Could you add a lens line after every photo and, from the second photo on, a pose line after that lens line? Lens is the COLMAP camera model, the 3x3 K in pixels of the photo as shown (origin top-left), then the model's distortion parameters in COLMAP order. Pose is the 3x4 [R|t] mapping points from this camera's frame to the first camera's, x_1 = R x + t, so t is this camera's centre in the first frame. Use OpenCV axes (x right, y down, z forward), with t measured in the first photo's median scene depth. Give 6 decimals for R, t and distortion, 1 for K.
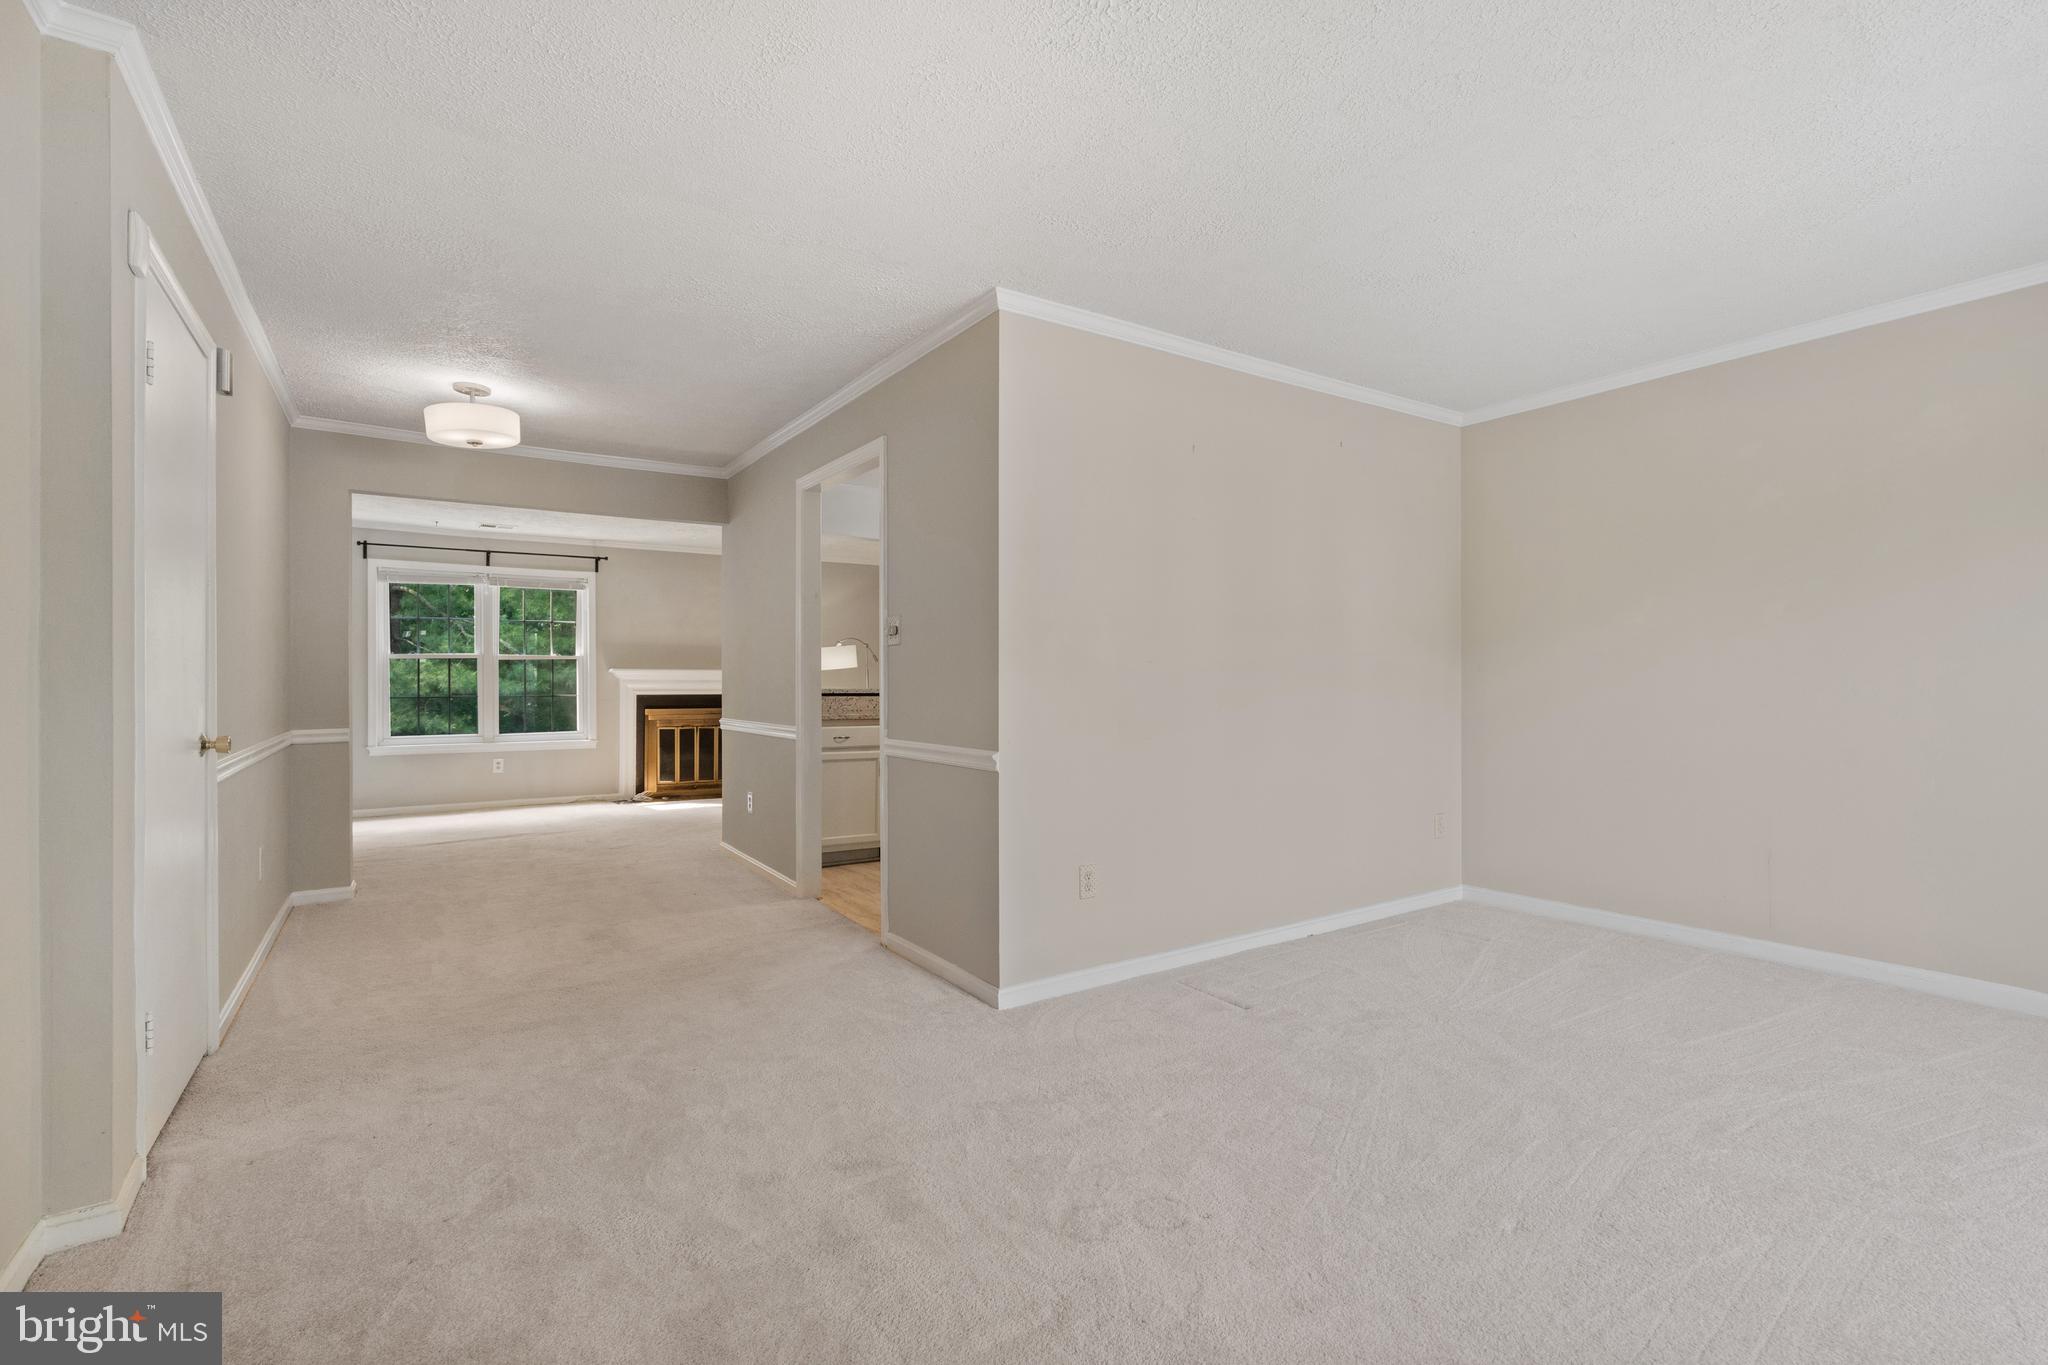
lens RADIAL K [[932.0, 0, 1019.5], [0, 932.0, 684.2], [0, 0, 1]] dist [-0.000742, 0.003039]
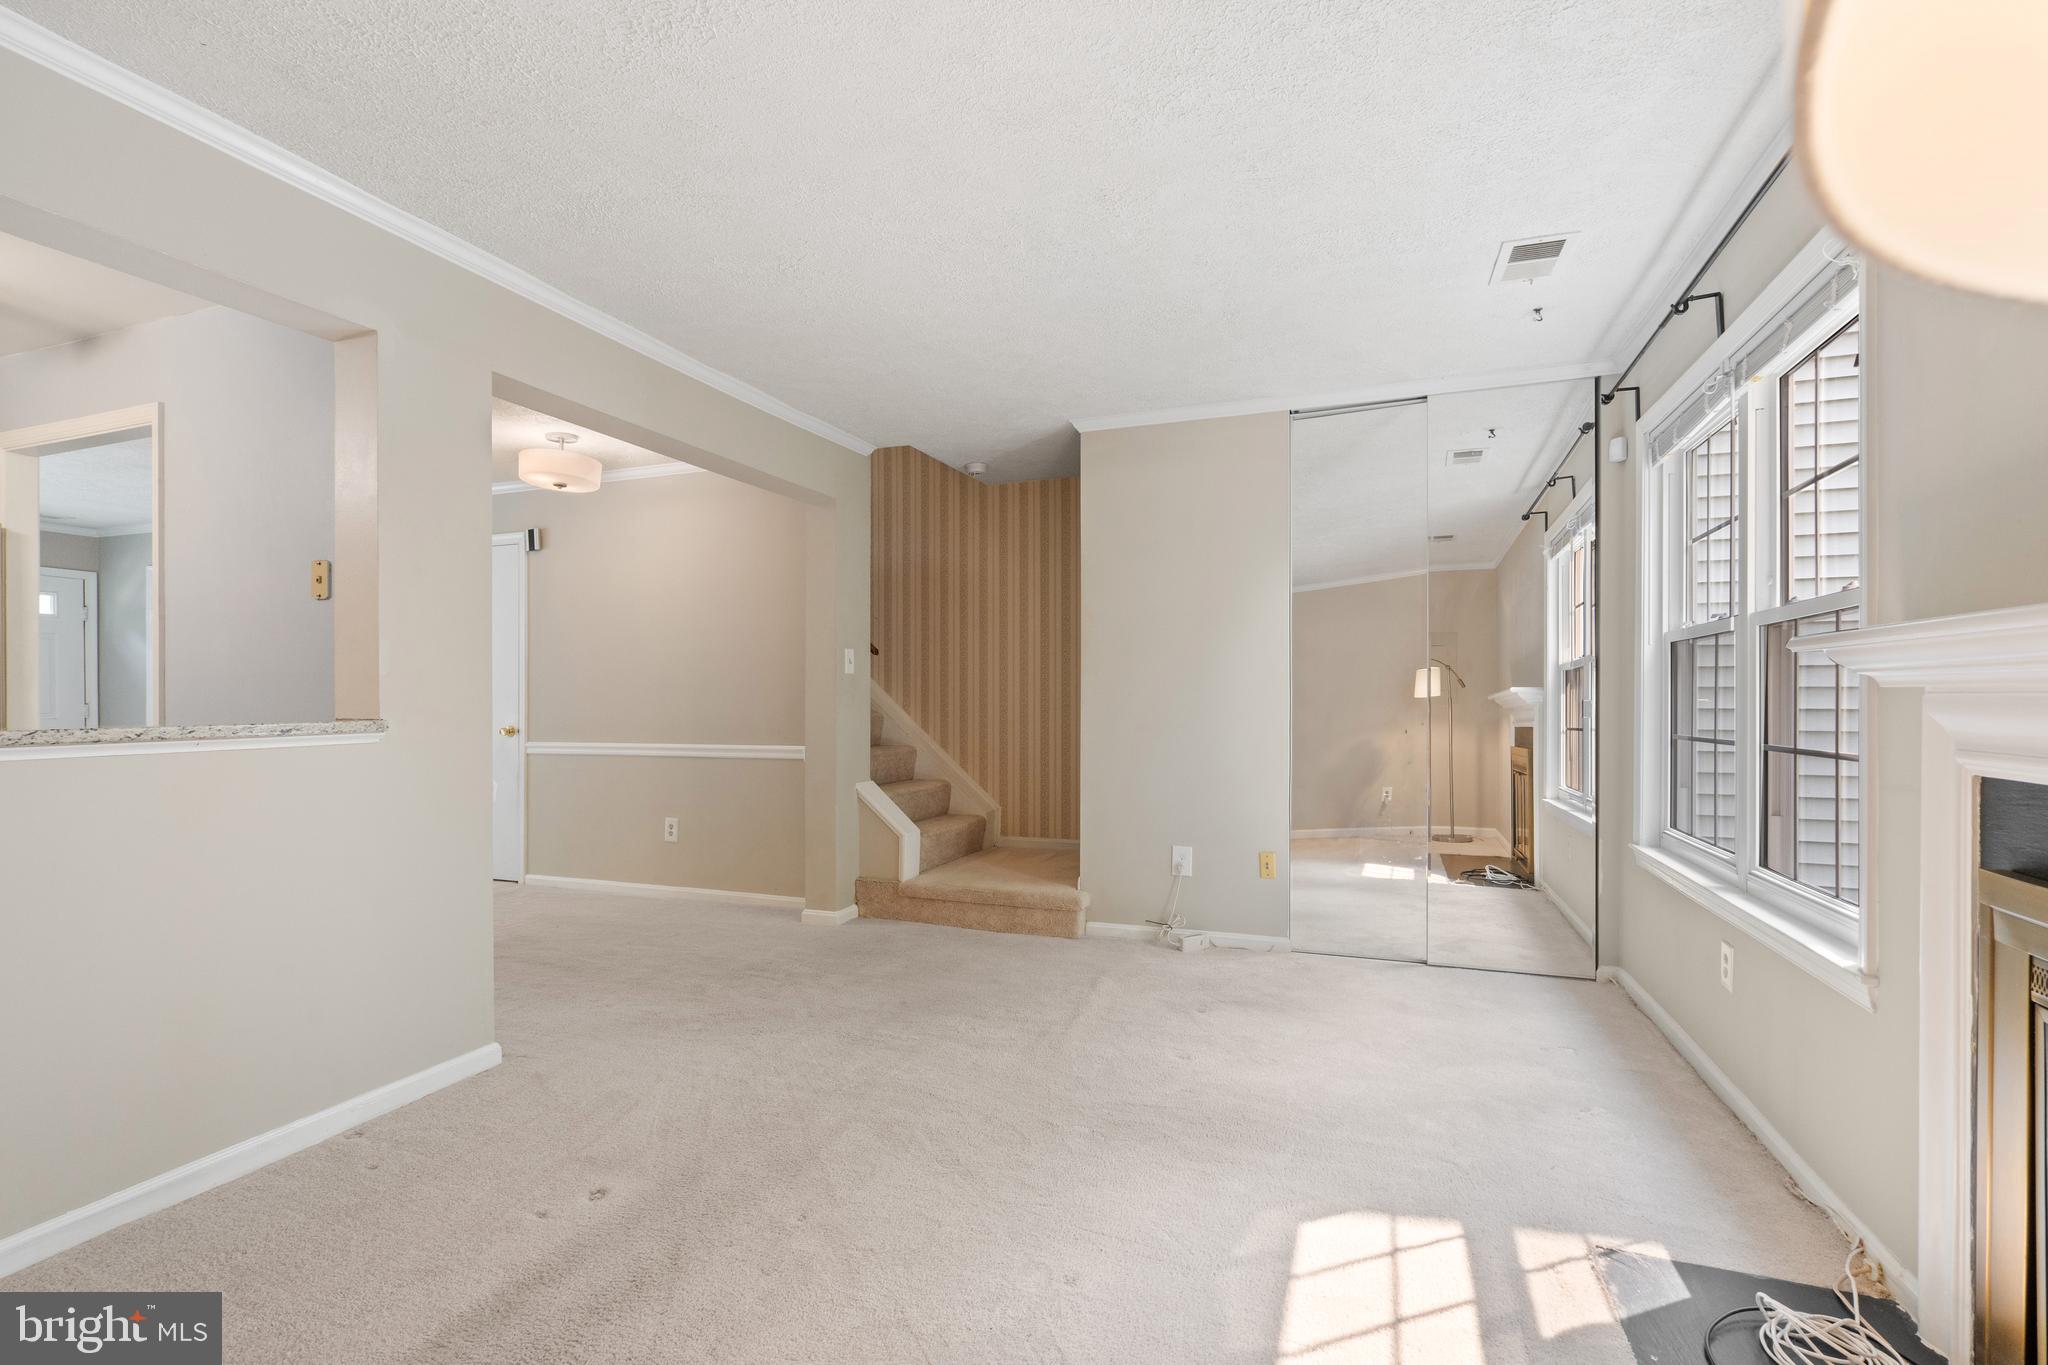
lens RADIAL K [[932.0, 0, 1024.9], [0, 932.0, 706.8], [0, 0, 1]] dist [-0.000742, 0.003039]
pose [[-0.807109, 0.006377, -0.590369, -0.185871], [0.002448, 0.999969, 0.007455, -0.002891], [0.590398, 0.004571, -0.807099, 1.119319]]
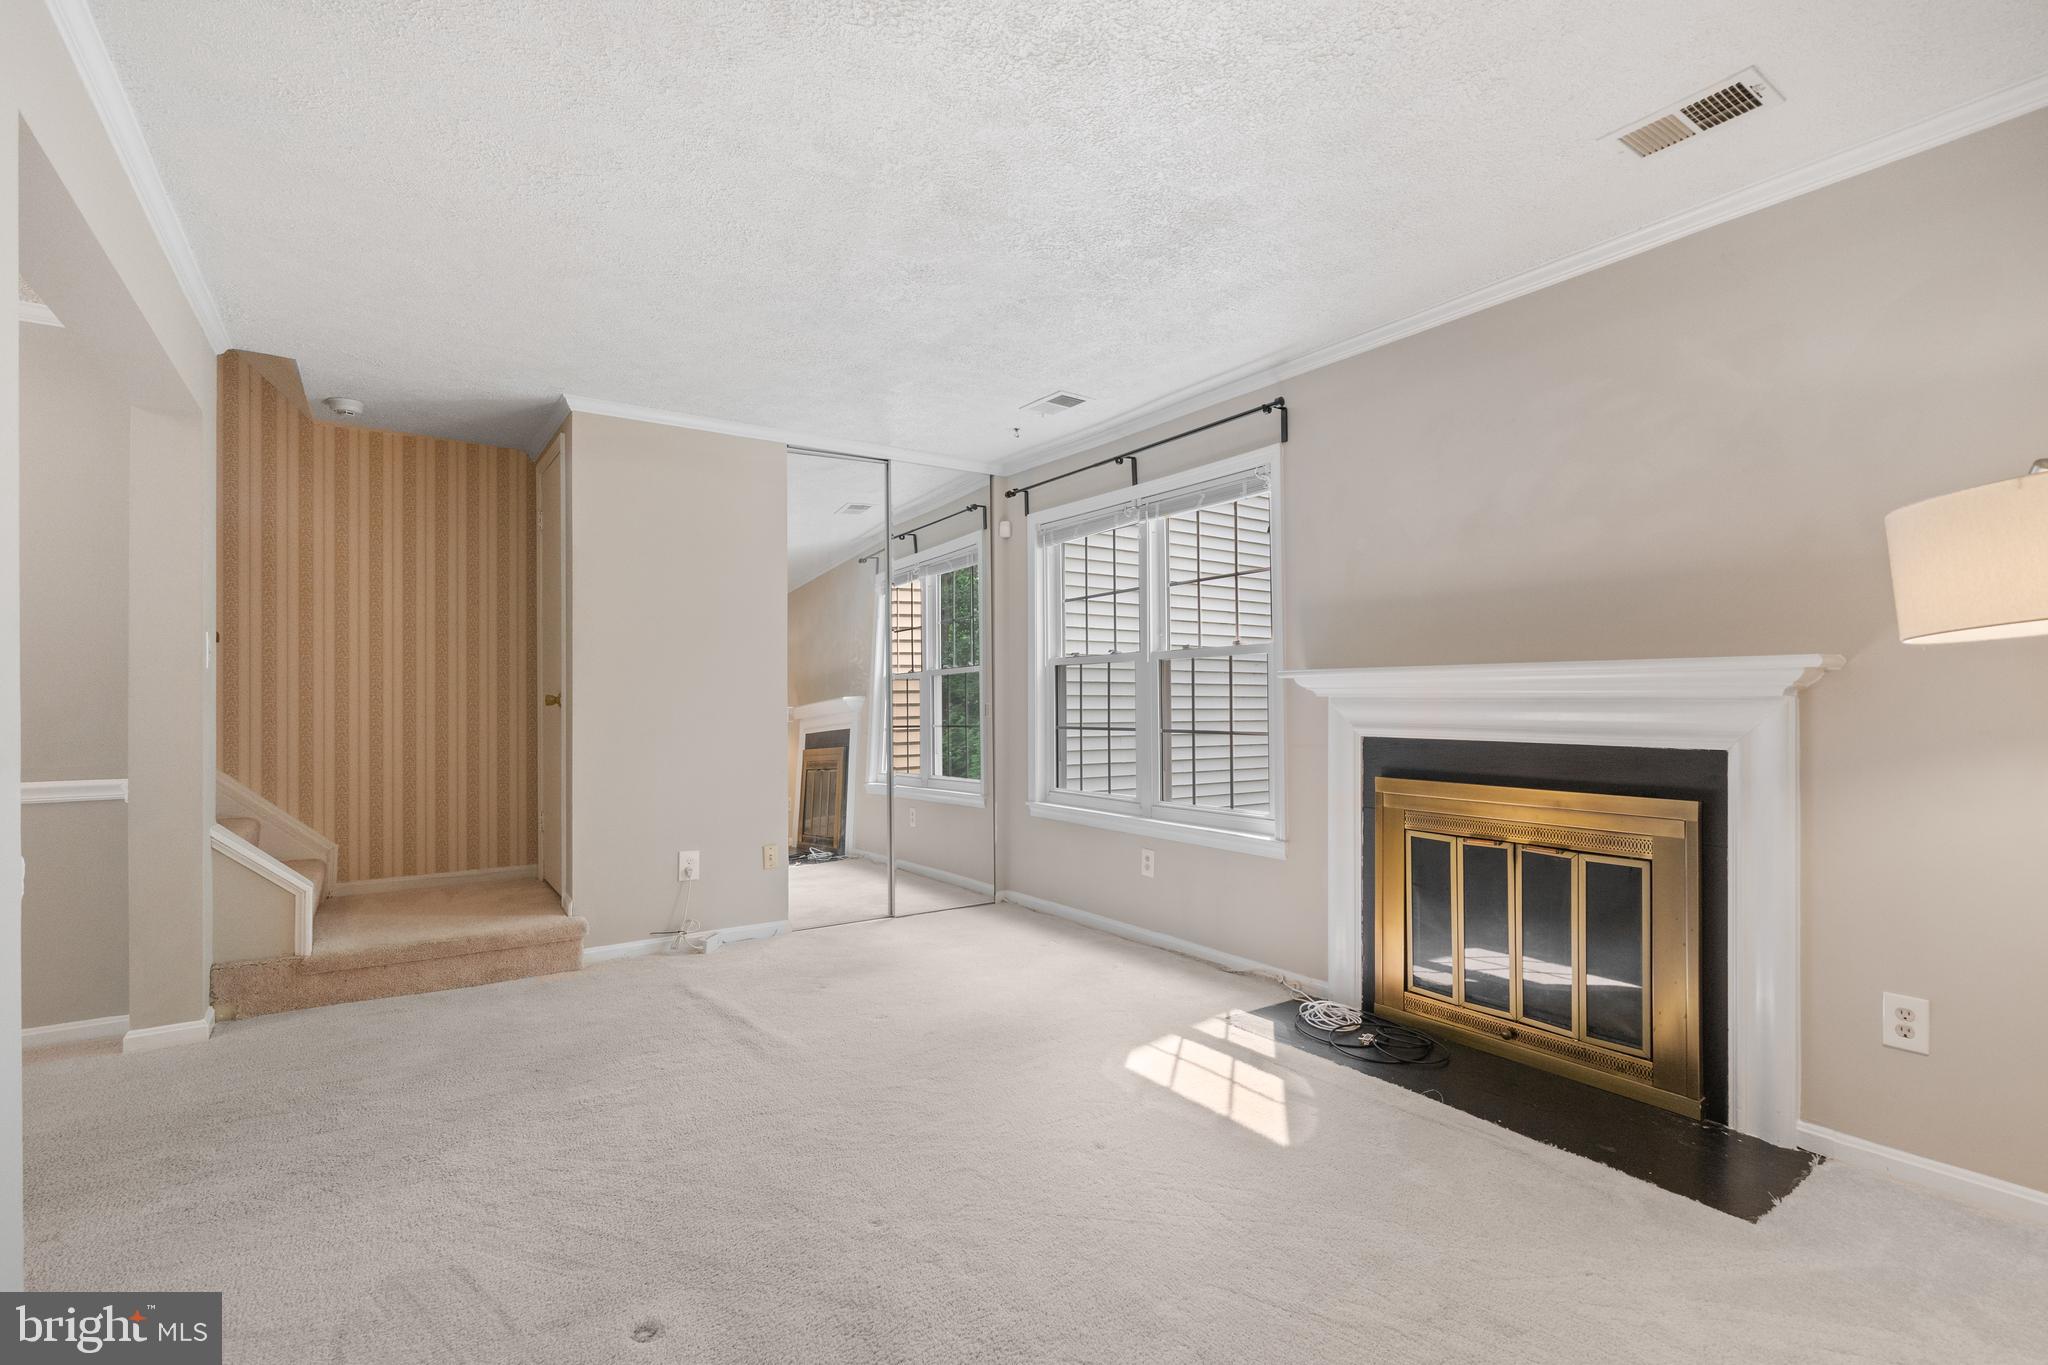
lens RADIAL K [[932.0, 0, 1014.9], [0, 932.0, 697.7], [0, 0, 1]] dist [-0.000742, 0.003039]
pose [[0.011263, -0.001665, -0.999935, -0.038148], [0.004713, 0.999988, -0.001612, -0.004867], [0.999925, -0.004694, 0.011271, 0.925444]]
